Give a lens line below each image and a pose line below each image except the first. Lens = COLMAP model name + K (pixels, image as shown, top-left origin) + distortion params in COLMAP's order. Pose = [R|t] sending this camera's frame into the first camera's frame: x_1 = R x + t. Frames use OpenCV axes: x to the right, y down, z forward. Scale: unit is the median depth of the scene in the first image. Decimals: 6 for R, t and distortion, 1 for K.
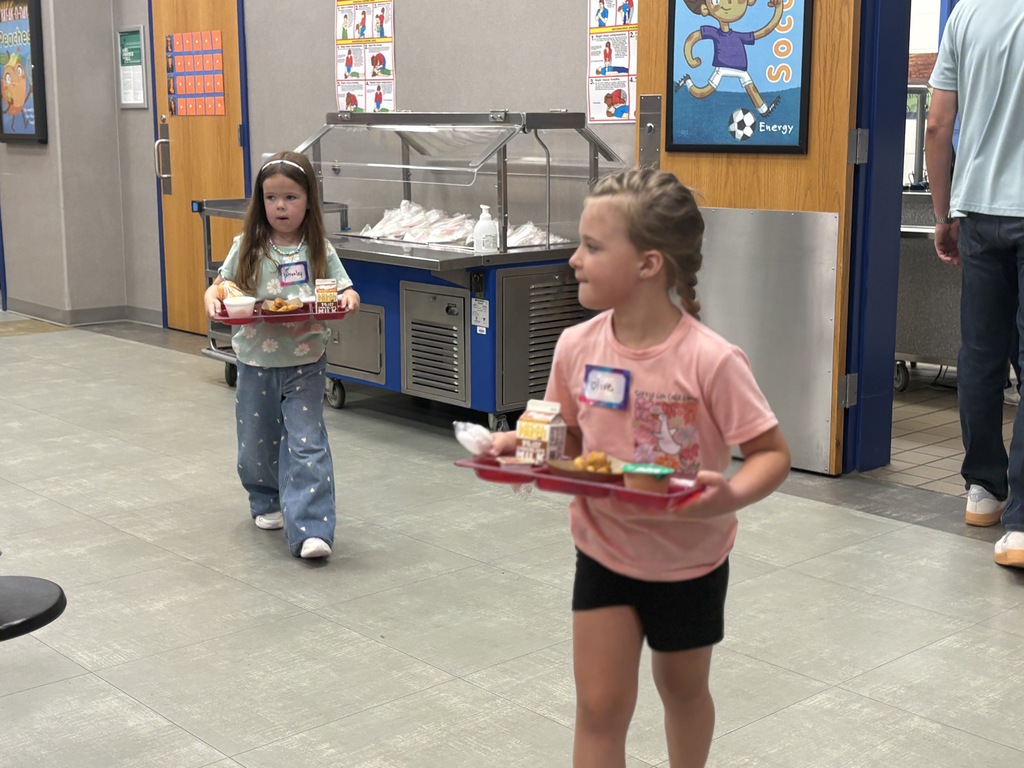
lens RADIAL K [[1428.7, 0, 512.5], [0, 1428.7, 383.2], [0, 0, 1]] dist [0.010377, 0.000000]
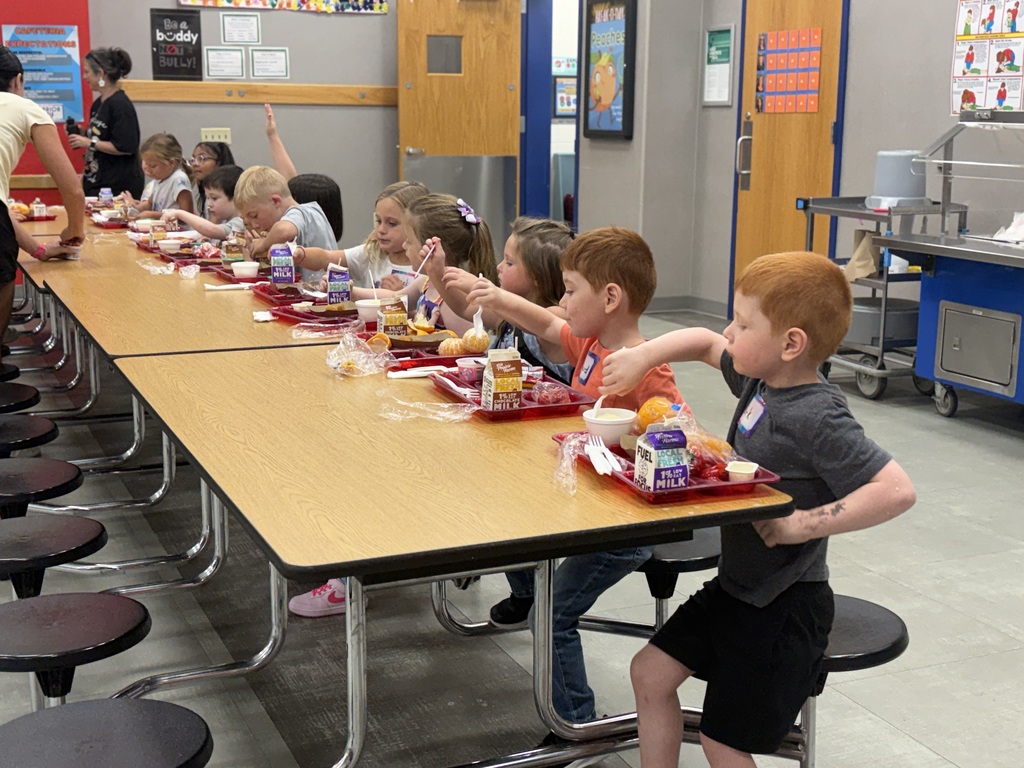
lens RADIAL K [[1365.5, 0, 511.3], [0, 1365.5, 385.1], [0, 0, 1]] dist [-0.014956, 0.000000]
pose [[0.949895, 0.062830, -0.306190, -0.097868], [-0.058809, 0.998019, 0.022347, -0.005327], [0.306988, -0.003221, 0.951708, 0.022598]]
